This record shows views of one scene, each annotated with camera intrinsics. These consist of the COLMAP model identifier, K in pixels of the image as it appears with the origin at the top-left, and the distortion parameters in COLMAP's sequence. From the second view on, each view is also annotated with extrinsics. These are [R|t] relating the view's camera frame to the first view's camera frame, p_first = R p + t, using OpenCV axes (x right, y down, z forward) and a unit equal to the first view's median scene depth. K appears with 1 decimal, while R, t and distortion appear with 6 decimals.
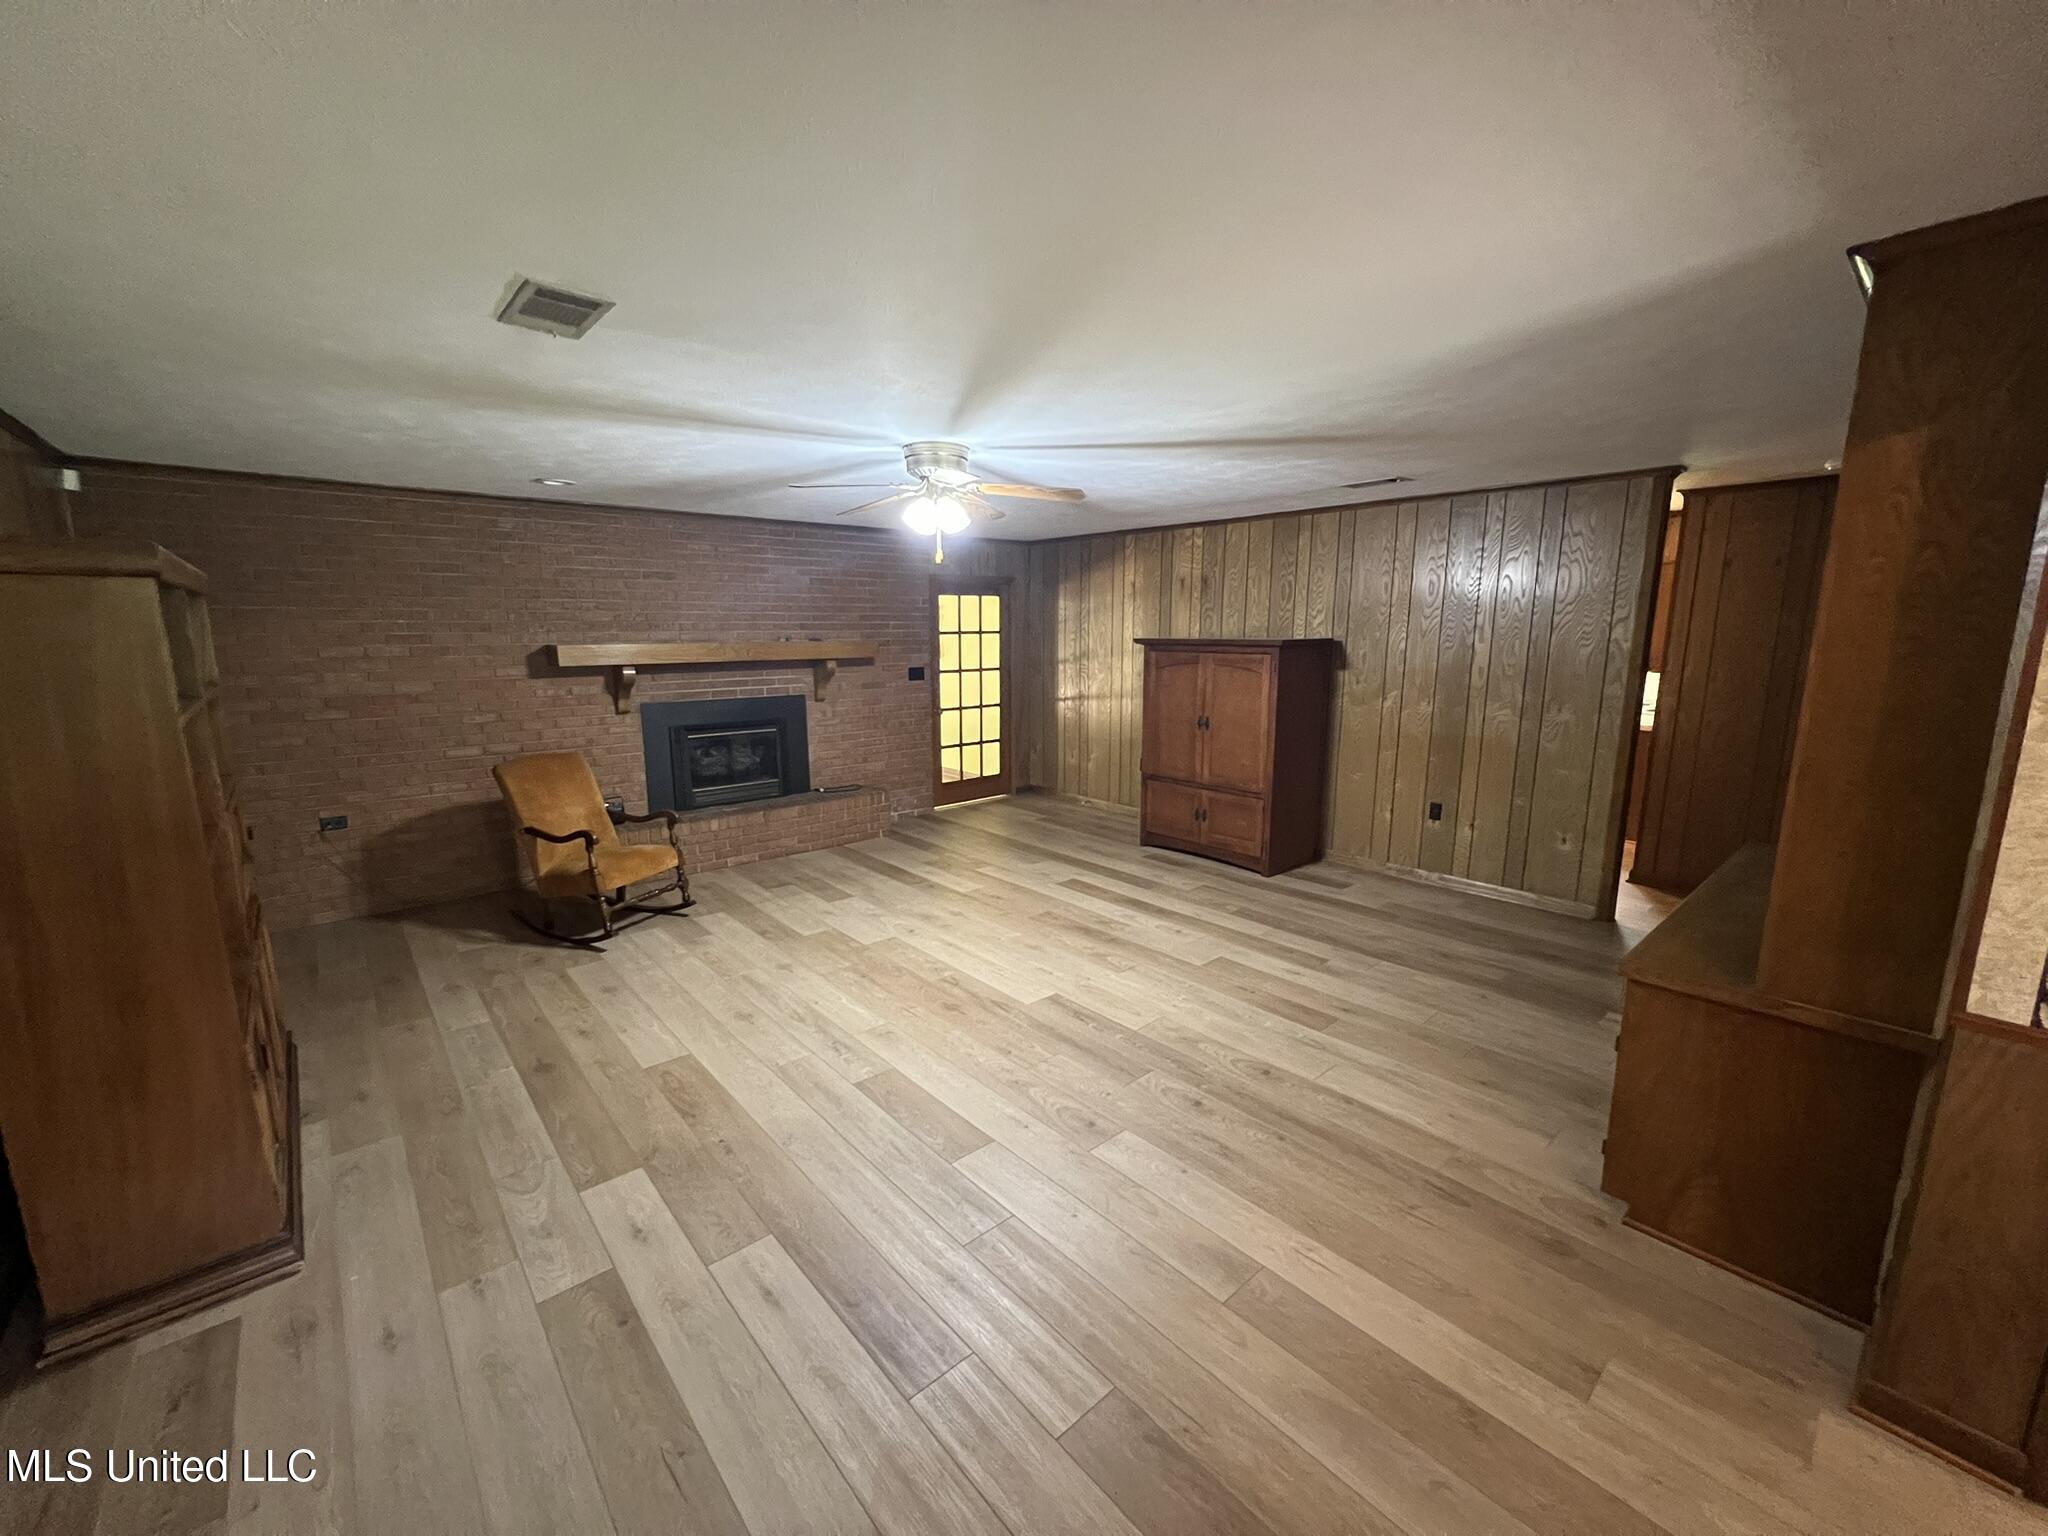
lens RADIAL K [[819.0, 0, 1024.3], [0, 819.0, 772.1], [0, 0, 1]] dist [-0.000043, 0.000582]
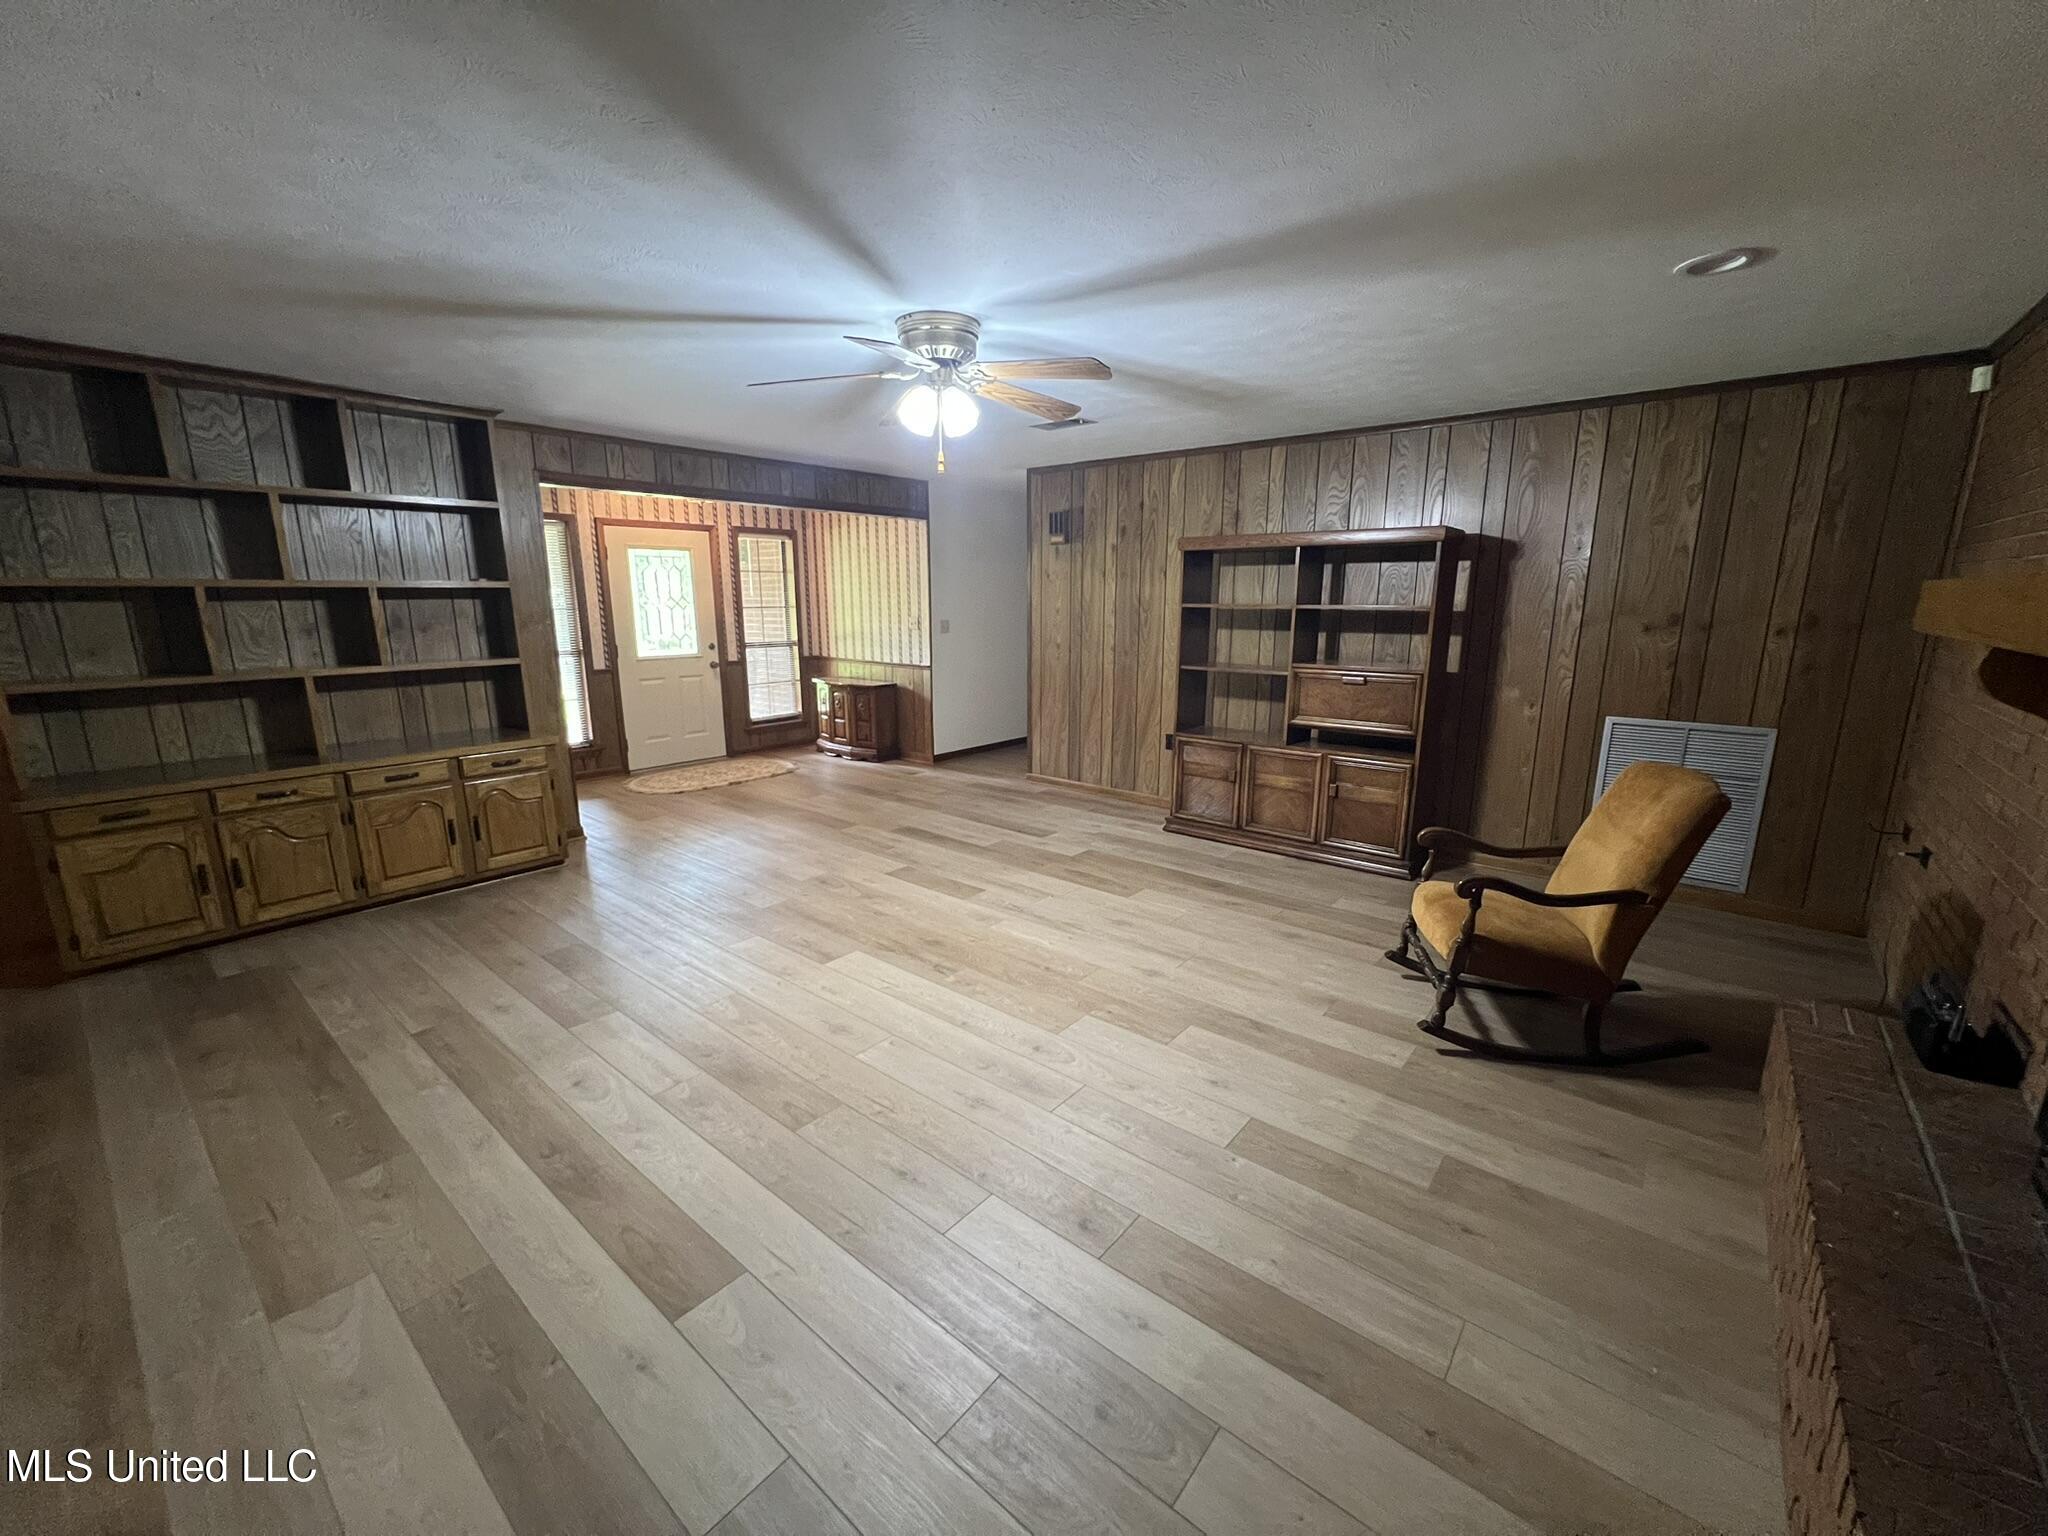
lens RADIAL K [[819.0, 0, 1024.7], [0, 819.0, 771.0], [0, 0, 1]] dist [-0.000043, 0.000582]
pose [[-0.987142, 0.036337, -0.155658, -0.048625], [-0.026104, 0.924096, 0.381268, -0.283709], [0.157697, 0.380429, -0.911266, 1.788175]]
